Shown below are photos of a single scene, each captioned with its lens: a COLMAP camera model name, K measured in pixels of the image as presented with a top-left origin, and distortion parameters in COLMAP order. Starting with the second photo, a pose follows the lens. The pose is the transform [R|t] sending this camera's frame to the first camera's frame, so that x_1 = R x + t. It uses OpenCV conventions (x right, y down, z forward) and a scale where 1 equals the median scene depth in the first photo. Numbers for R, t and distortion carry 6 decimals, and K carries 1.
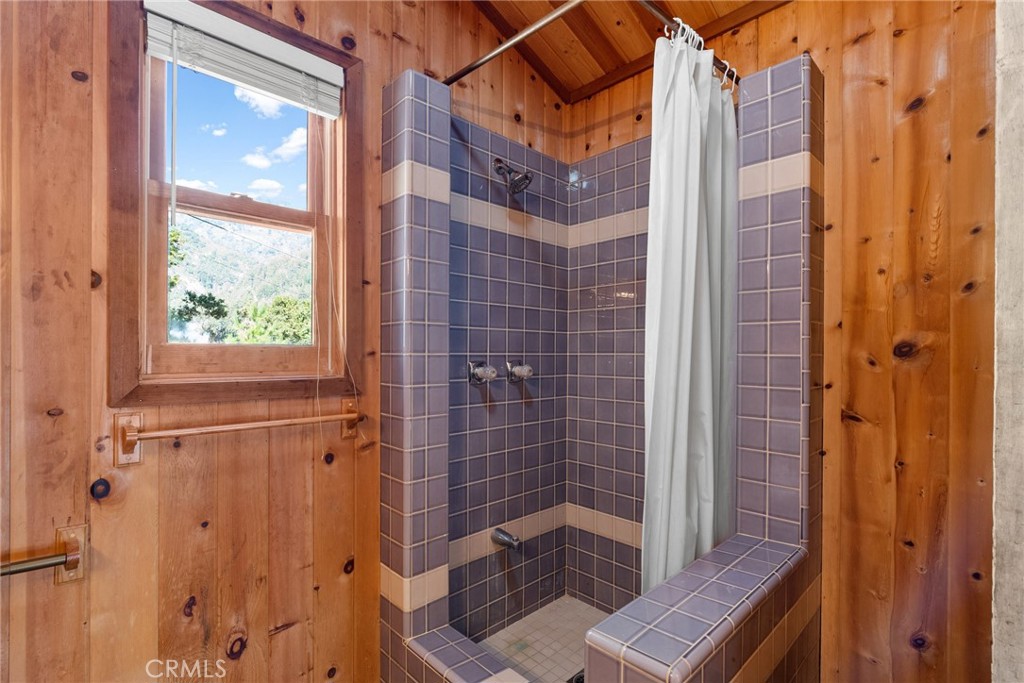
lens RADIAL K [[468.6, 0, 512.1], [0, 468.6, 354.4], [0, 0, 1]] dist [-0.003678, -0.000275]
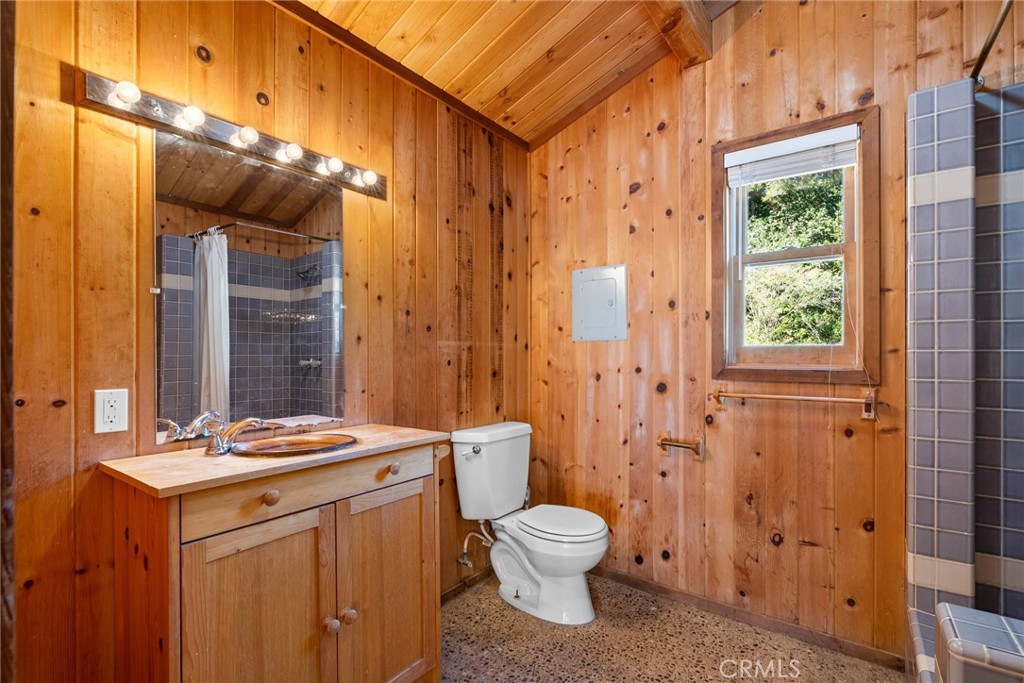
lens RADIAL K [[468.6, 0, 512.1], [0, 468.6, 354.4], [0, 0, 1]] dist [-0.003678, -0.000275]
pose [[0.149366, -0.002592, -0.988779, 0.818915], [-0.001652, 0.999995, -0.002871, 0.013773], [0.988781, 0.002062, 0.149361, -0.113247]]
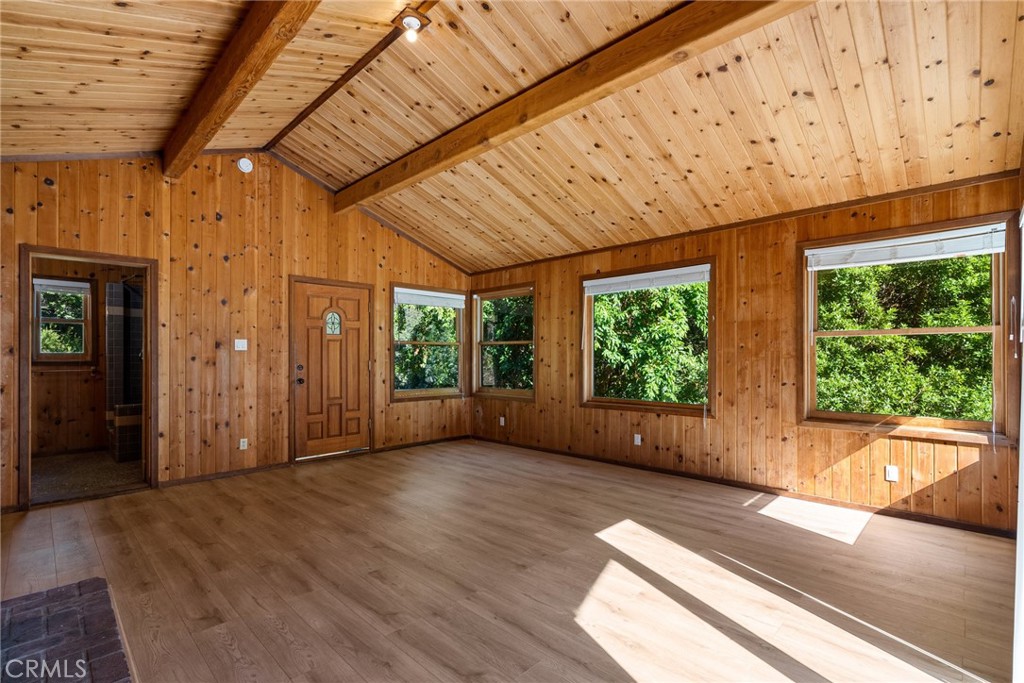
lens RADIAL K [[469.6, 0, 517.9], [0, 469.6, 359.7], [0, 0, 1]] dist [-0.004034, 0.000390]
pose [[0.999436, -0.003147, 0.033433, 3.490870], [0.003214, 0.999993, -0.001956, 0.066753], [-0.033427, 0.002062, 0.999439, -3.442141]]
